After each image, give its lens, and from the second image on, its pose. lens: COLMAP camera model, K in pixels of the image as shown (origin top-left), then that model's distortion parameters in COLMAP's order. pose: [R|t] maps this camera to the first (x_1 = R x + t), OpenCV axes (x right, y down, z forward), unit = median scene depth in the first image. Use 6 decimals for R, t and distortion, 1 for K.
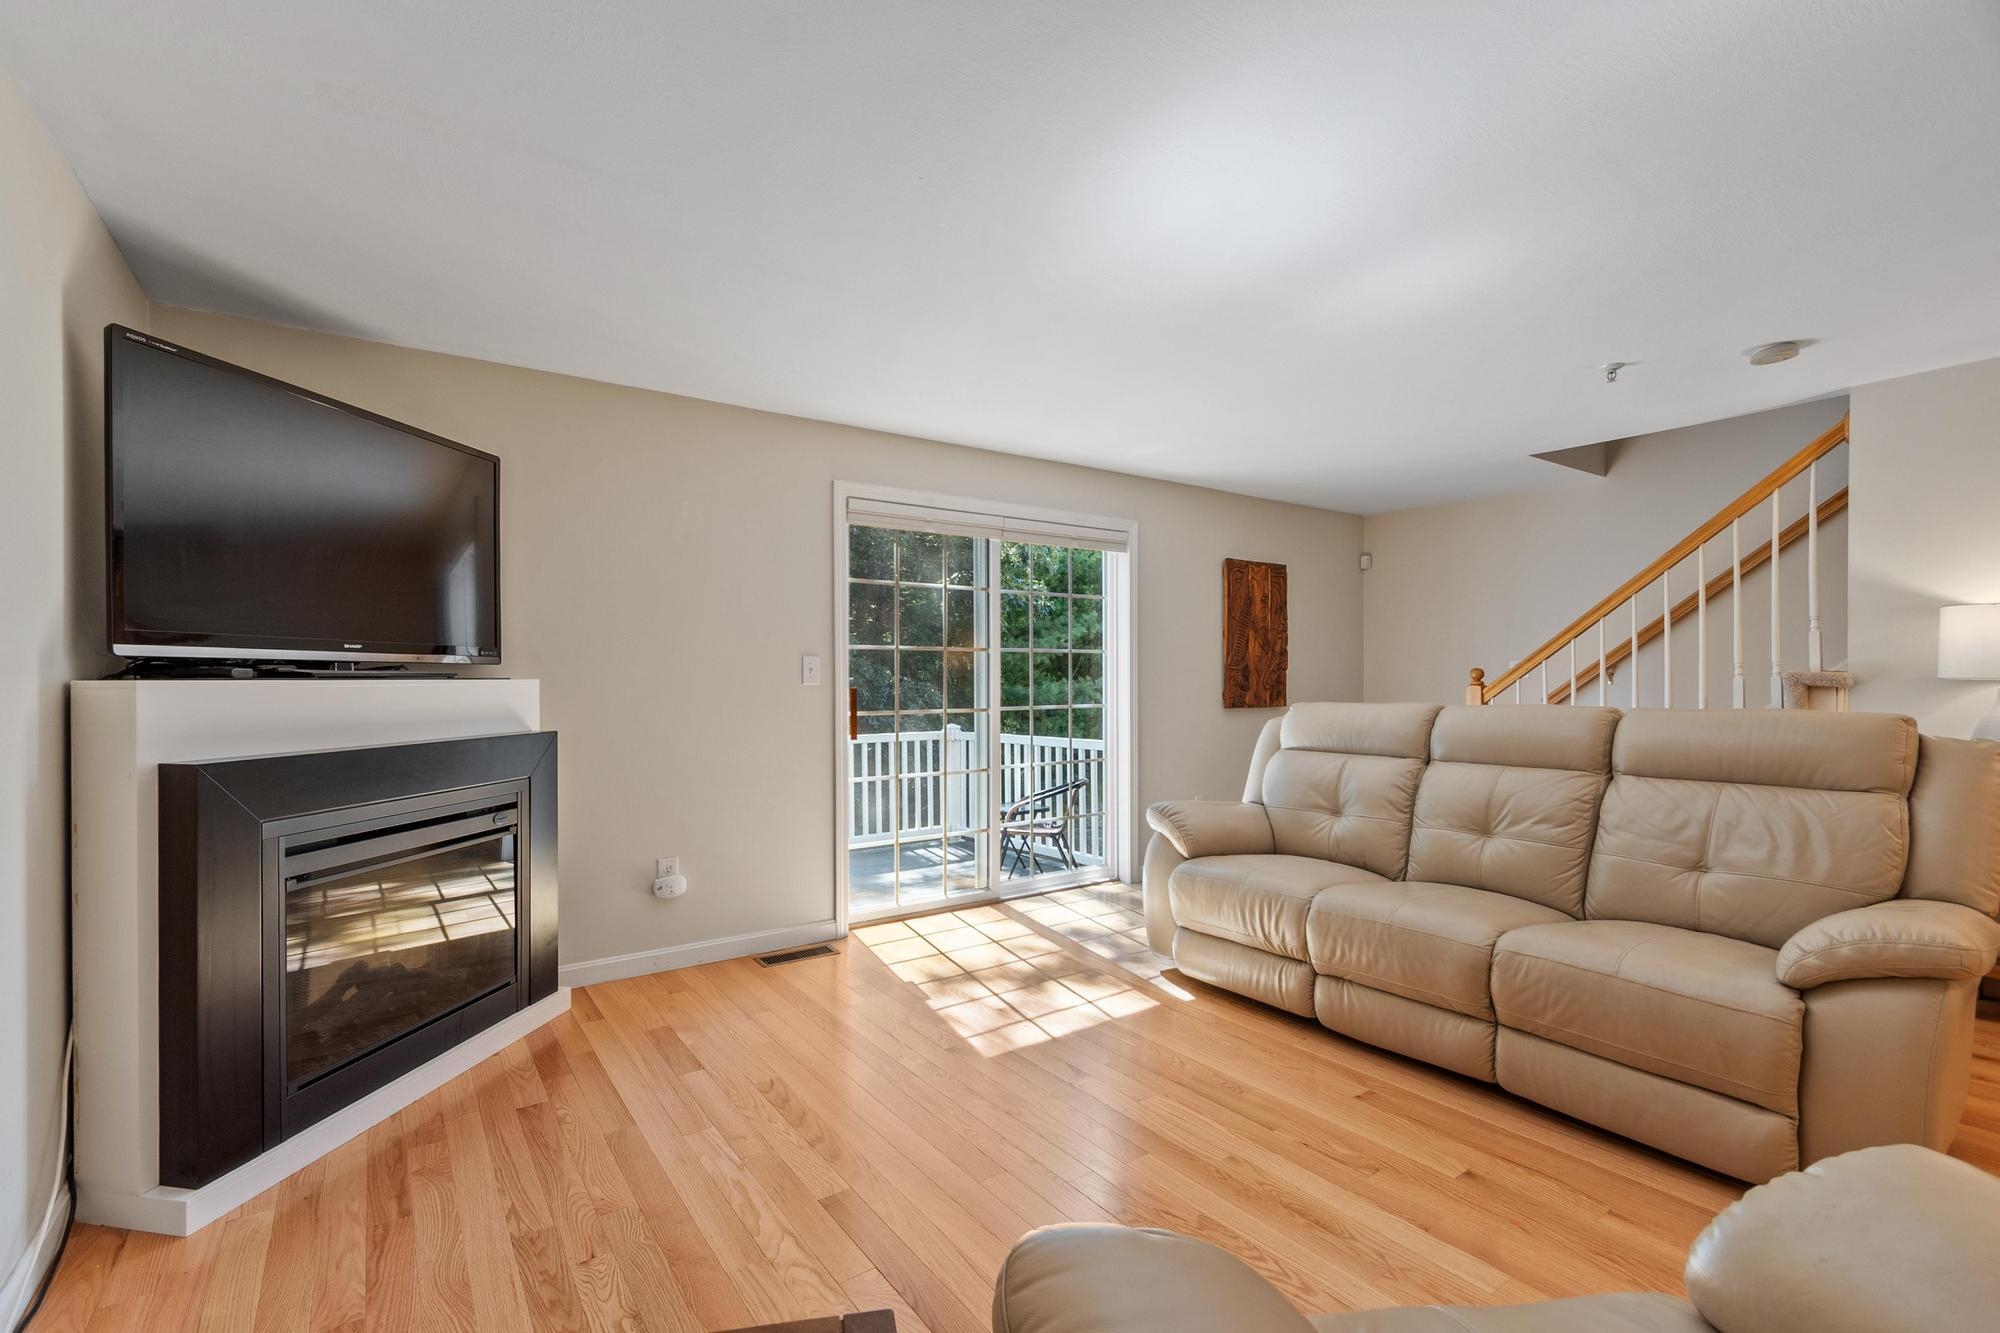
lens RADIAL K [[878.8, 0, 989.2], [0, 878.8, 673.7], [0, 0, 1]] dist [-0.002900, 0.002410]
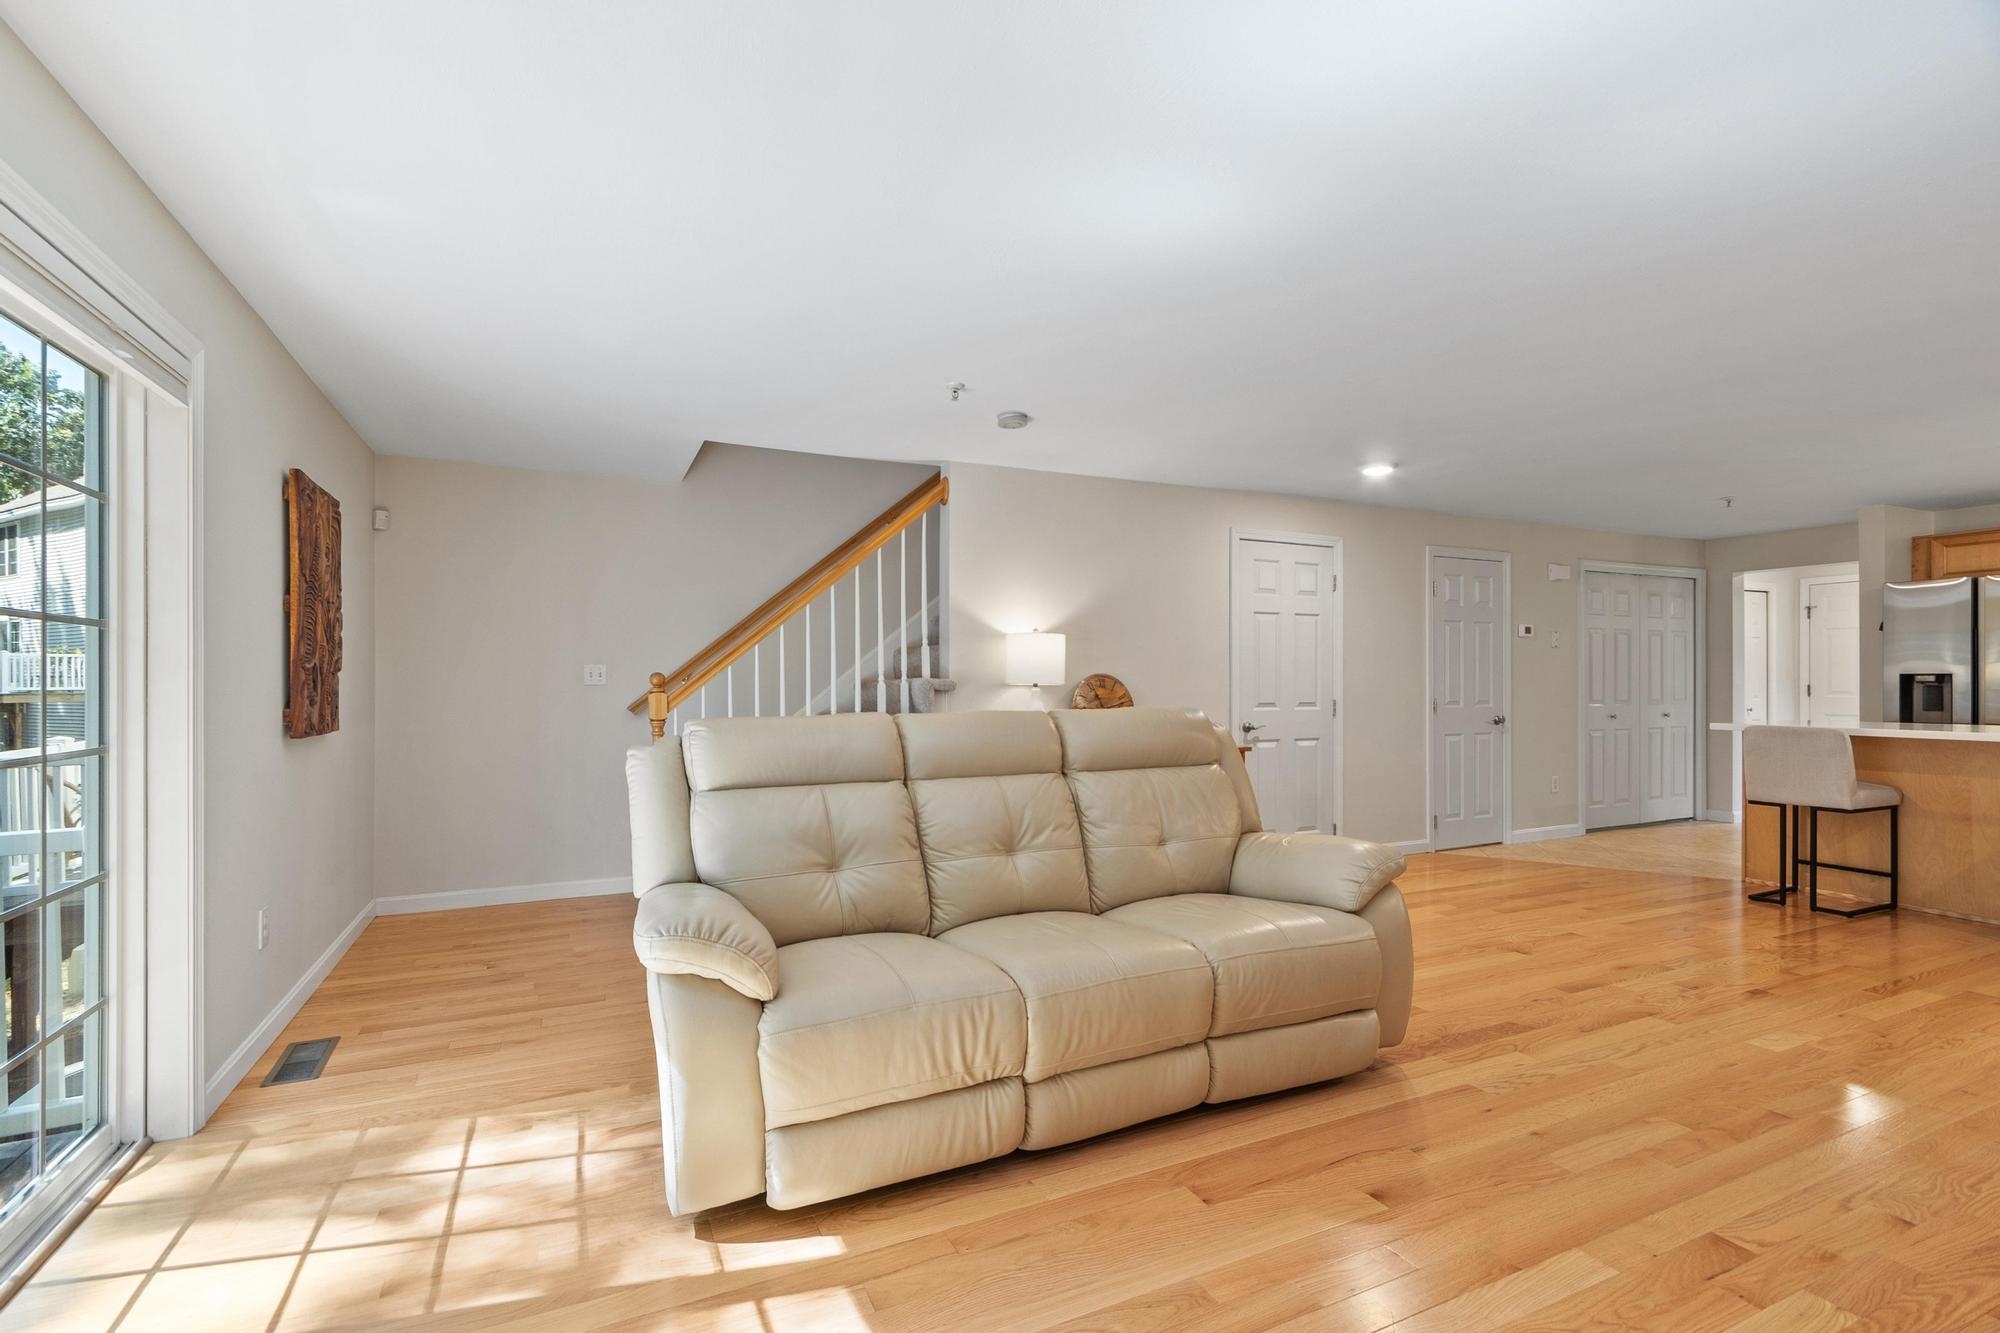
lens RADIAL K [[878.8, 0, 960.9], [0, 878.8, 672.0], [0, 0, 1]] dist [-0.002900, 0.002410]
pose [[0.200039, 0.020249, 0.979579, -0.309038], [0.001500, 0.999779, -0.020973, 0.013532], [-0.979787, 0.005665, 0.199964, 0.788684]]
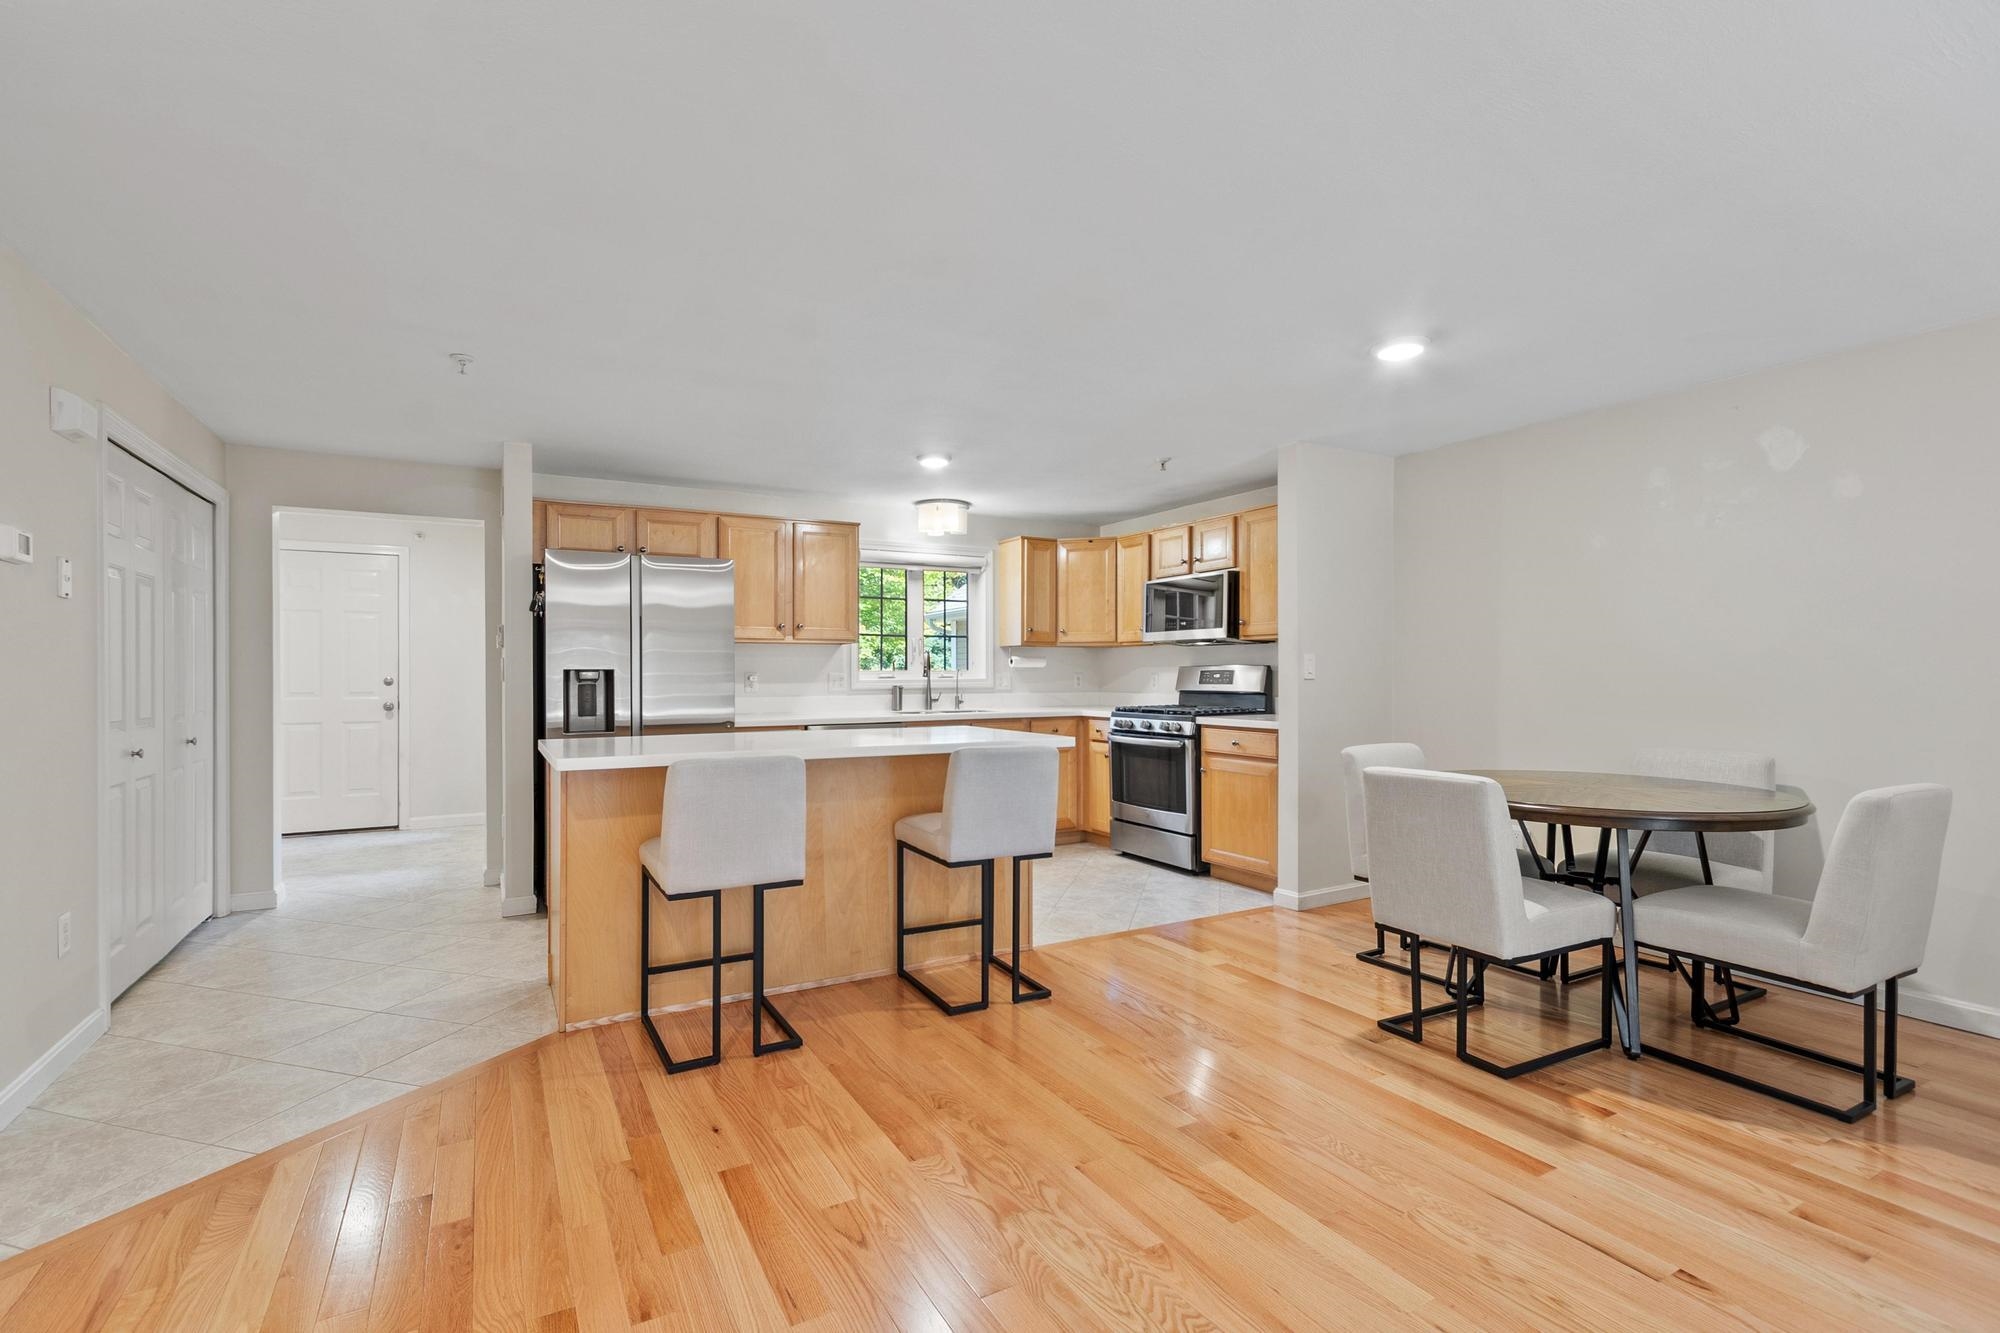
lens RADIAL K [[878.8, 0, 971.7], [0, 878.8, 674.9], [0, 0, 1]] dist [-0.002900, 0.002410]
pose [[-0.992087, 0.006259, 0.125397, 0.987826], [0.006234, 0.999980, -0.000585, -0.003473], [-0.125398, 0.000202, -0.992107, 0.580550]]
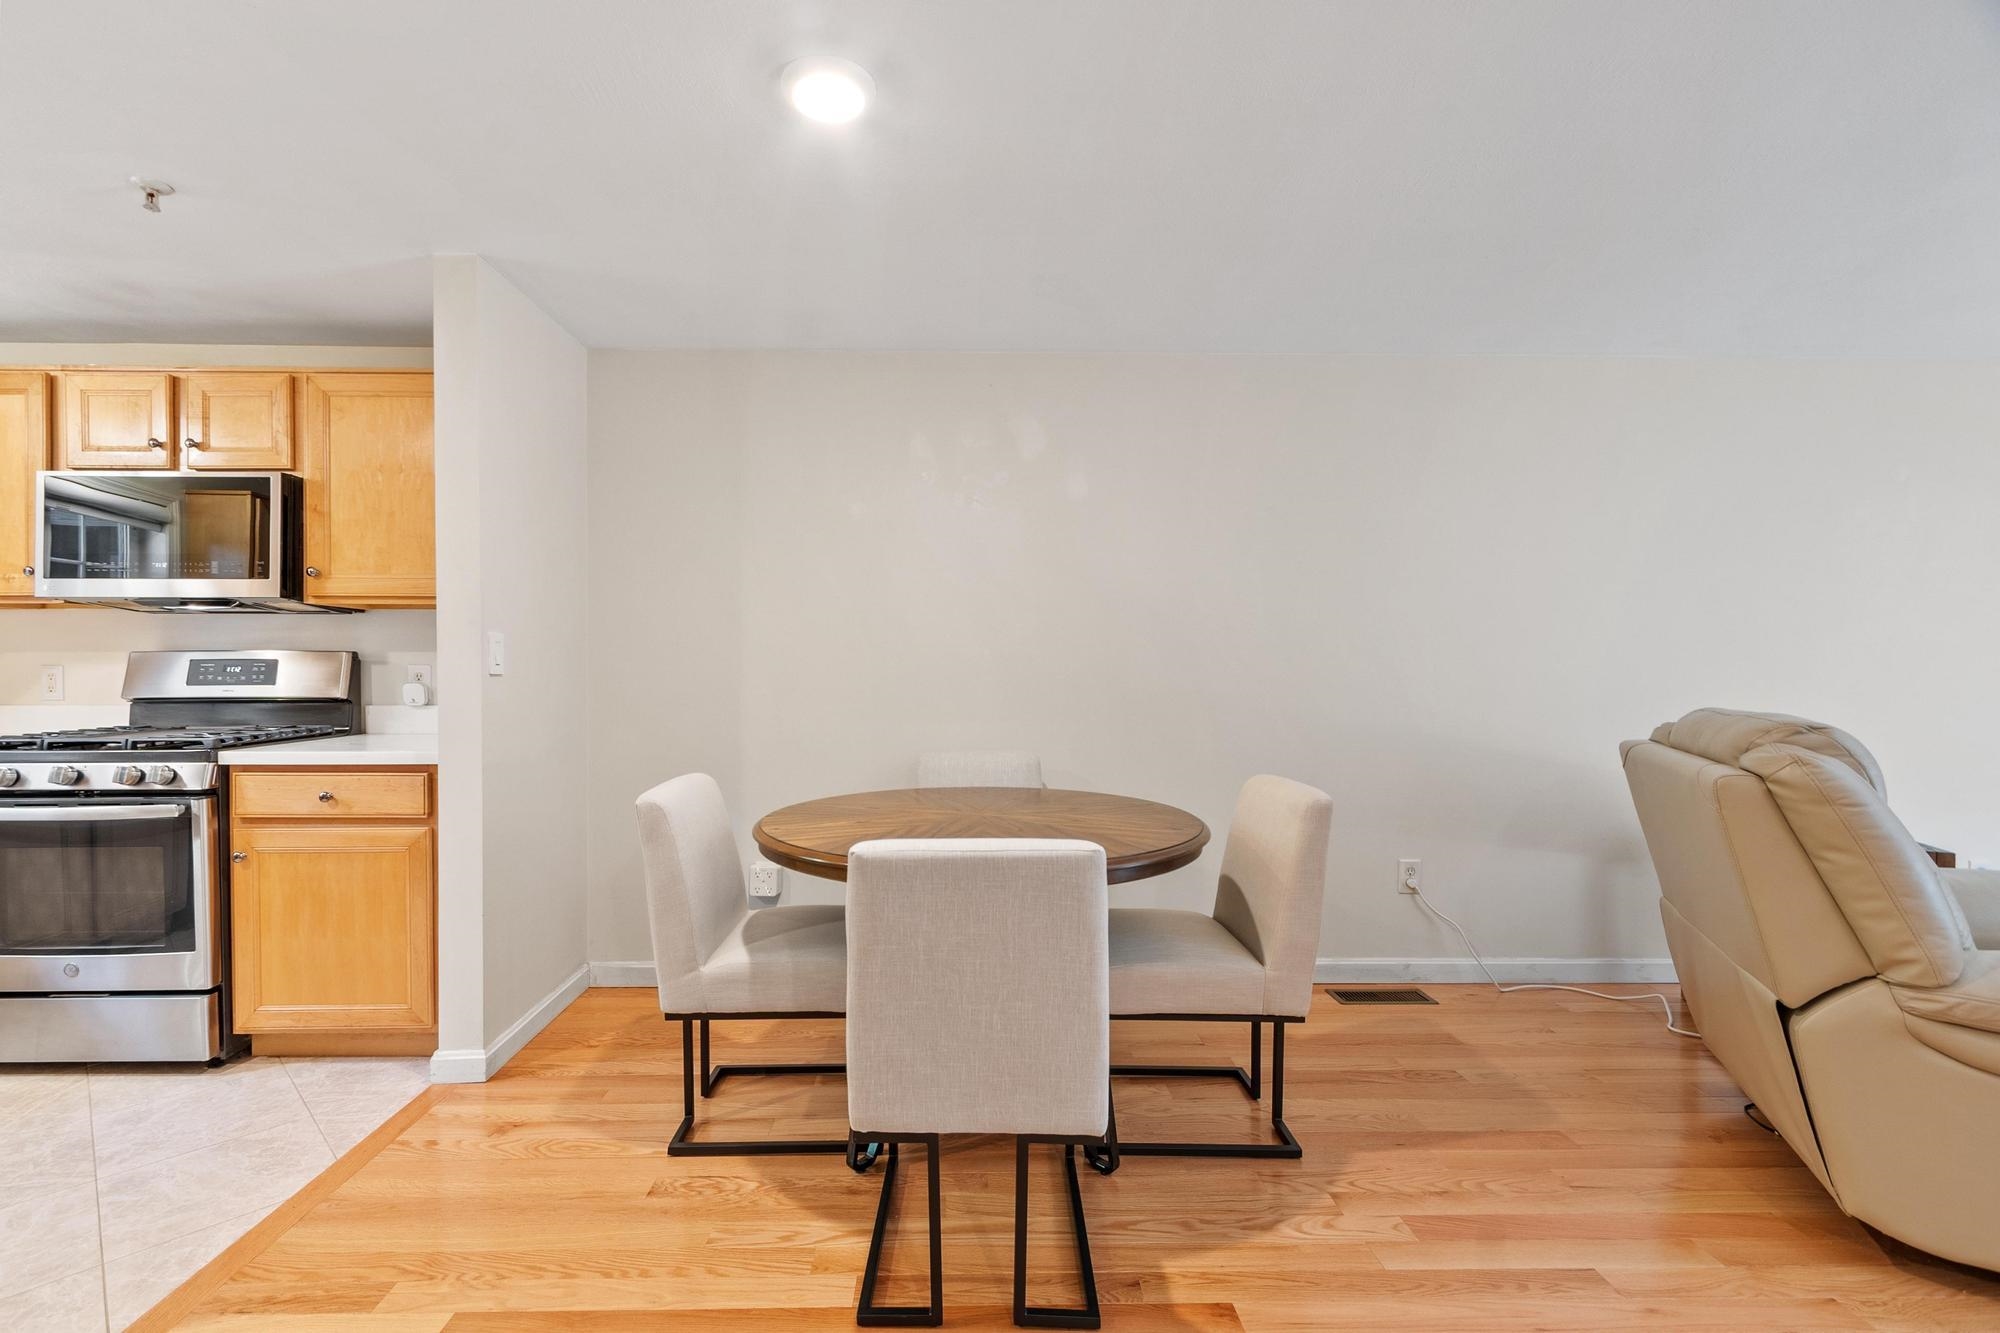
lens RADIAL K [[878.8, 0, 956.5], [0, 878.8, 678.6], [0, 0, 1]] dist [-0.002900, 0.002410]
pose [[-0.577594, 0.013700, -0.816209, 1.046143], [0.002371, 0.999883, 0.015105, -0.001994], [0.816321, 0.006789, -0.577559, -0.046074]]
